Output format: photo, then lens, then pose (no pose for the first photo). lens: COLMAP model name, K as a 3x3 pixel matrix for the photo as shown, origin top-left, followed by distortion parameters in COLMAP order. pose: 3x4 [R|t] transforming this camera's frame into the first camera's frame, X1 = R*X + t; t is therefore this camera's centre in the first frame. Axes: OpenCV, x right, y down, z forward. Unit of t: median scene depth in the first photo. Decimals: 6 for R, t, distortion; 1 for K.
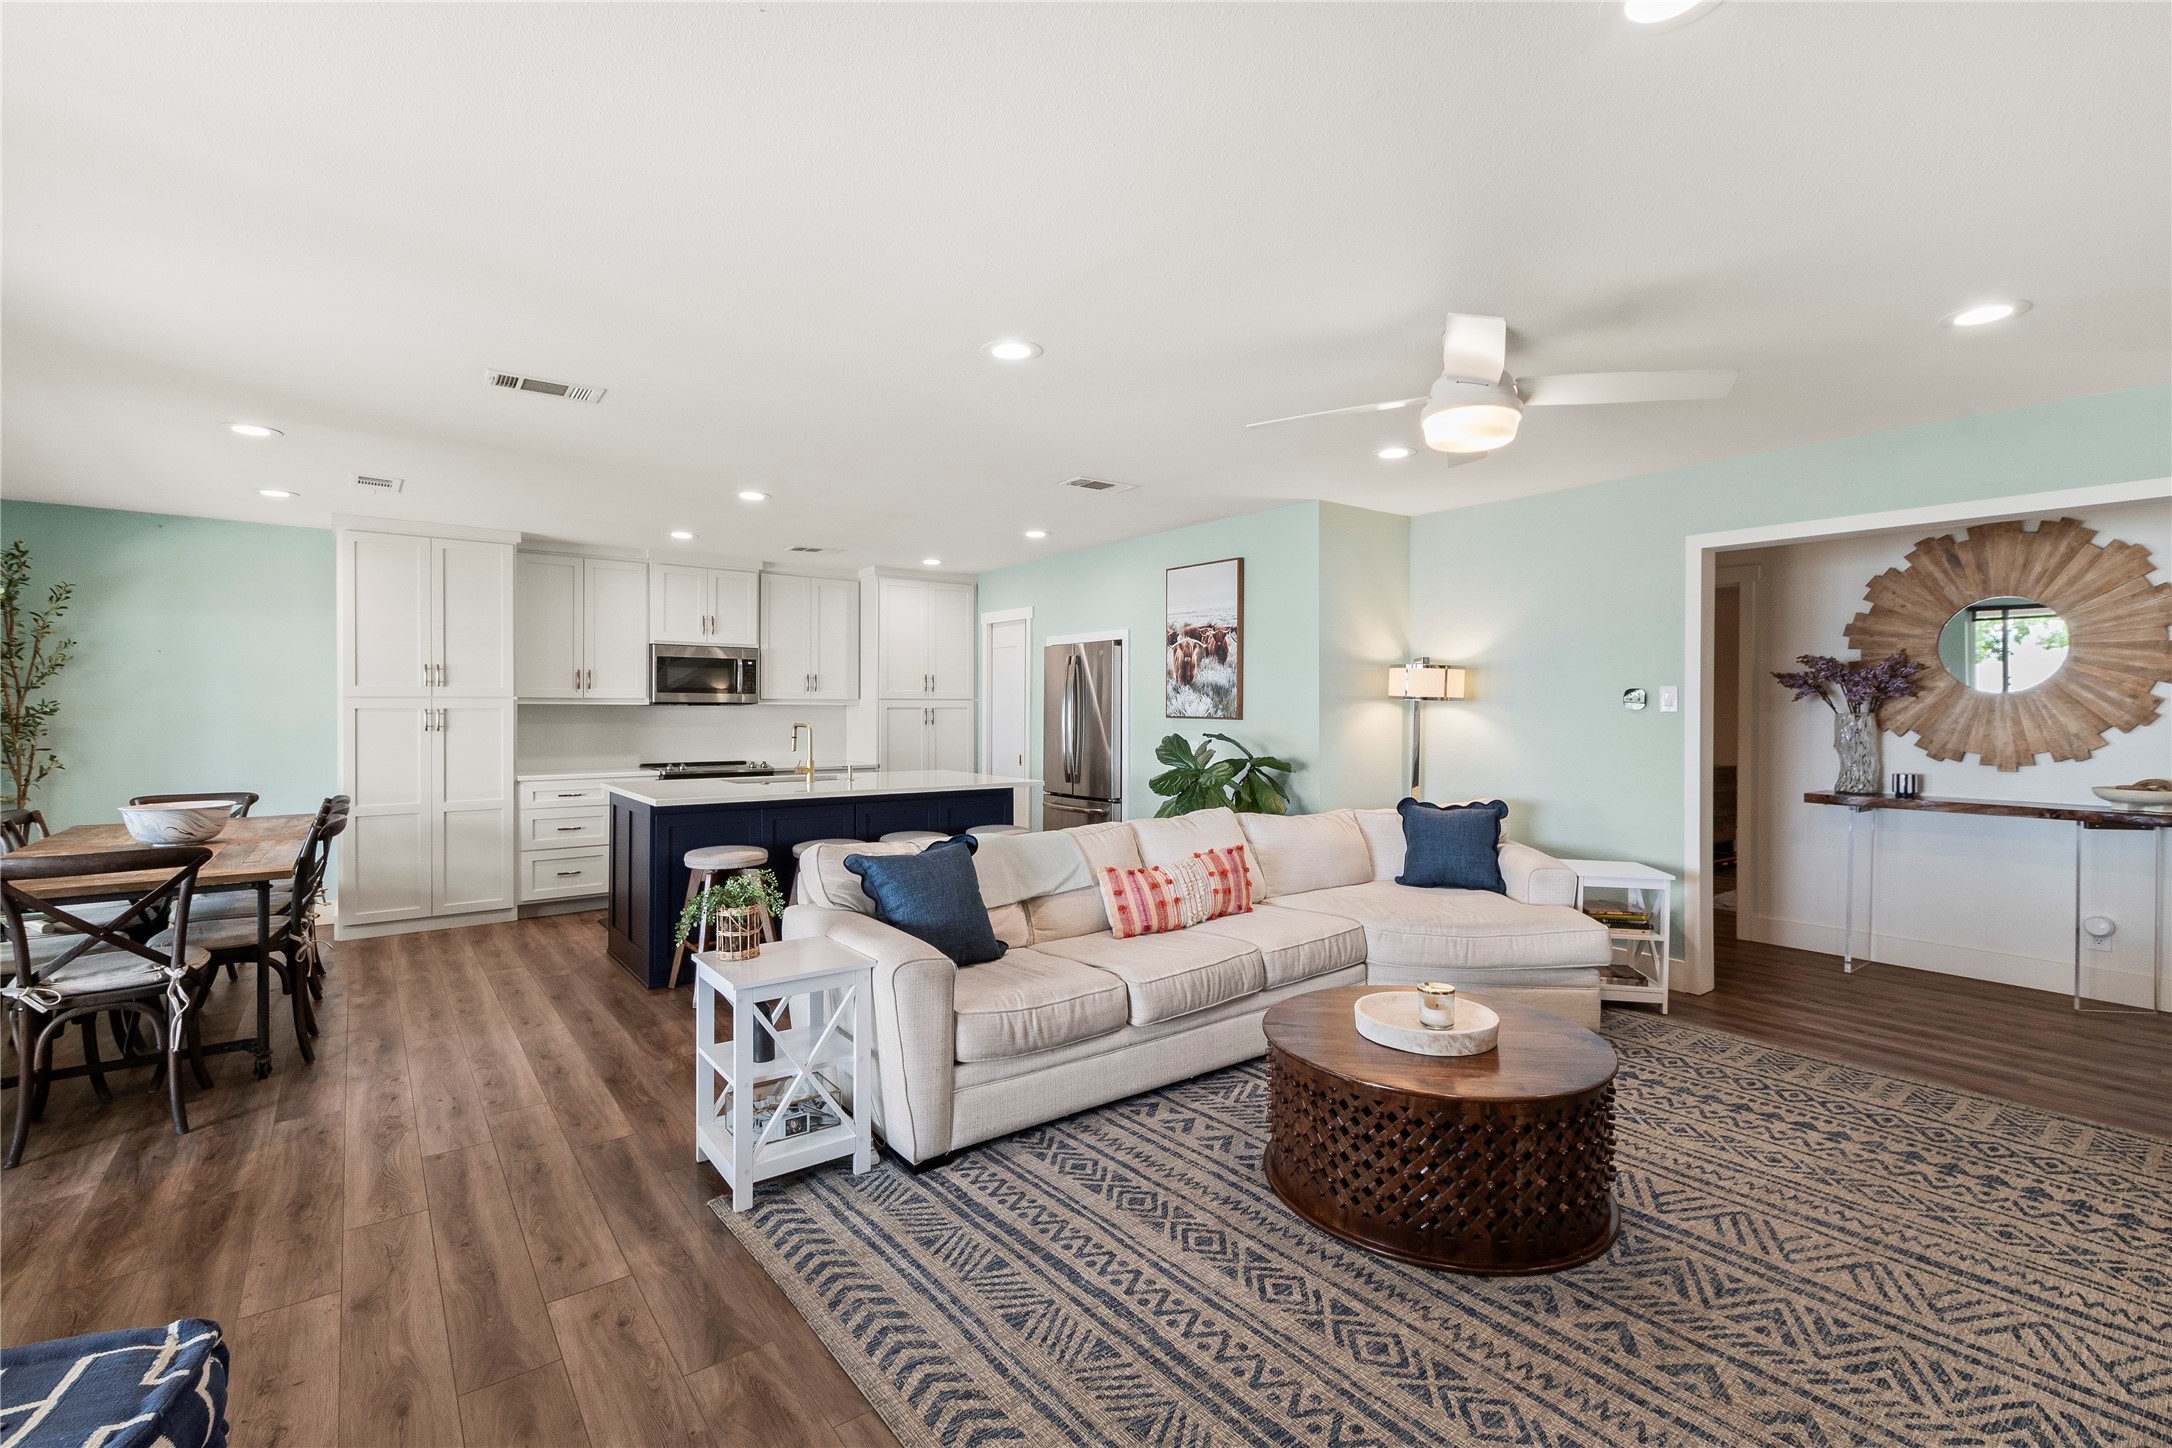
lens RADIAL K [[999.6, 0, 1102.1], [0, 999.6, 719.2], [0, 0, 1]] dist [0.001189, 0.000516]
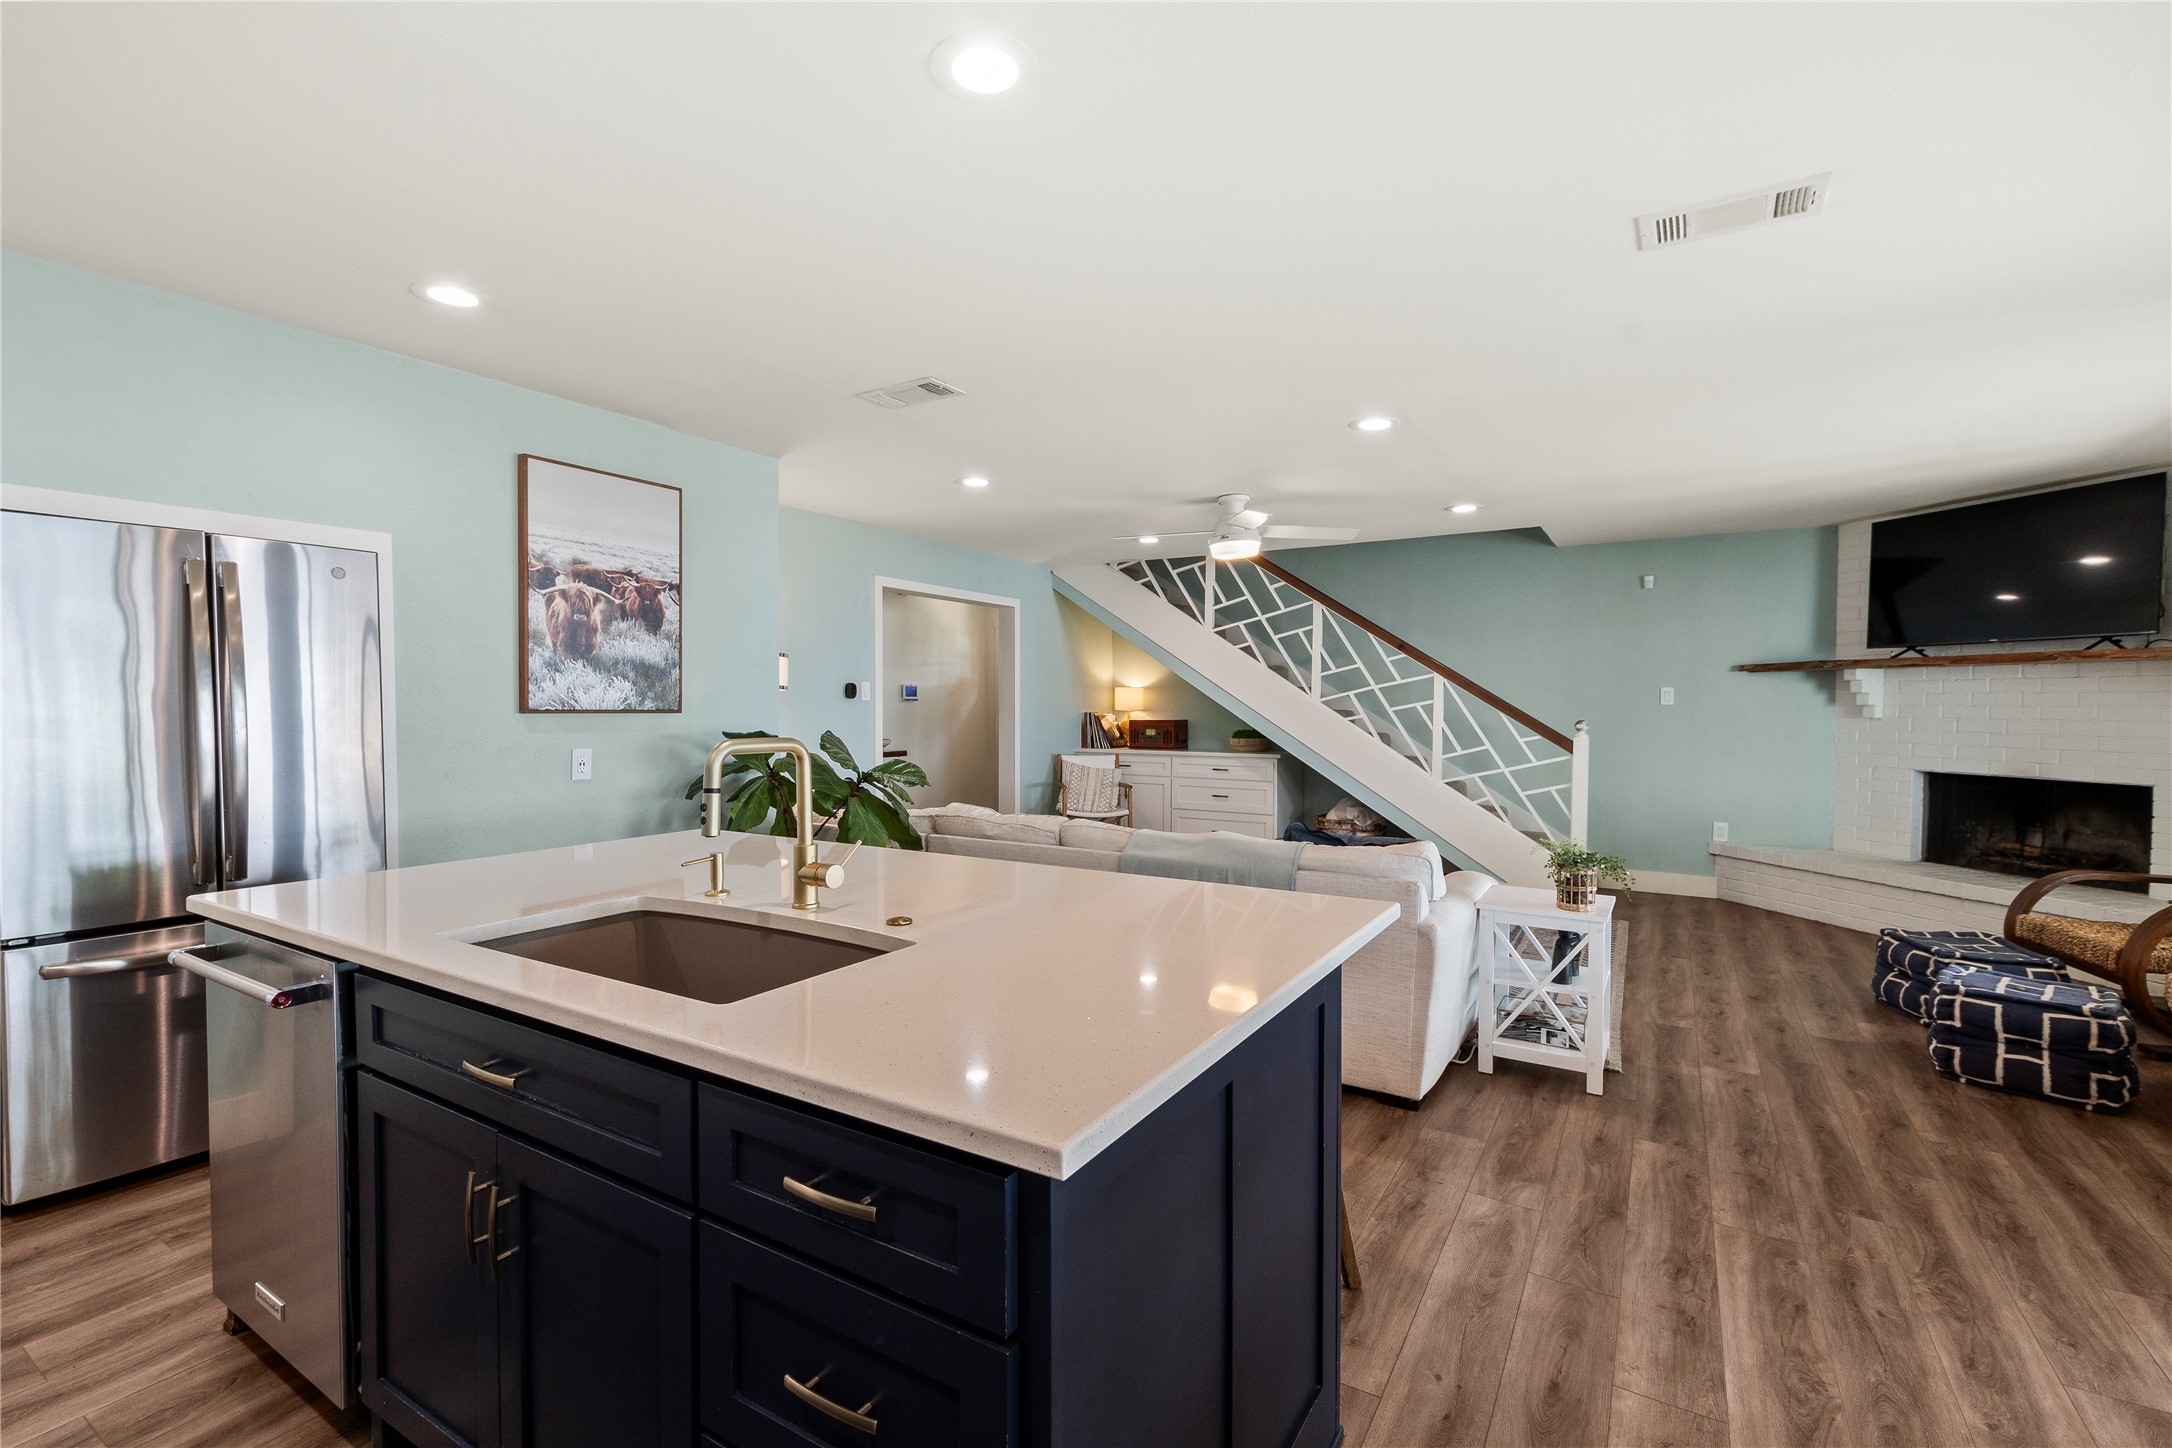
lens RADIAL K [[932.6, 0, 1061.9], [0, 932.6, 730.8], [0, 0, 1]] dist [-0.001686, -0.000524]
pose [[-0.339728, -0.031898, 0.939983, -0.589957], [0.007584, 0.999299, 0.036652, -0.009305], [-0.940493, 0.019580, -0.339248, 0.964661]]
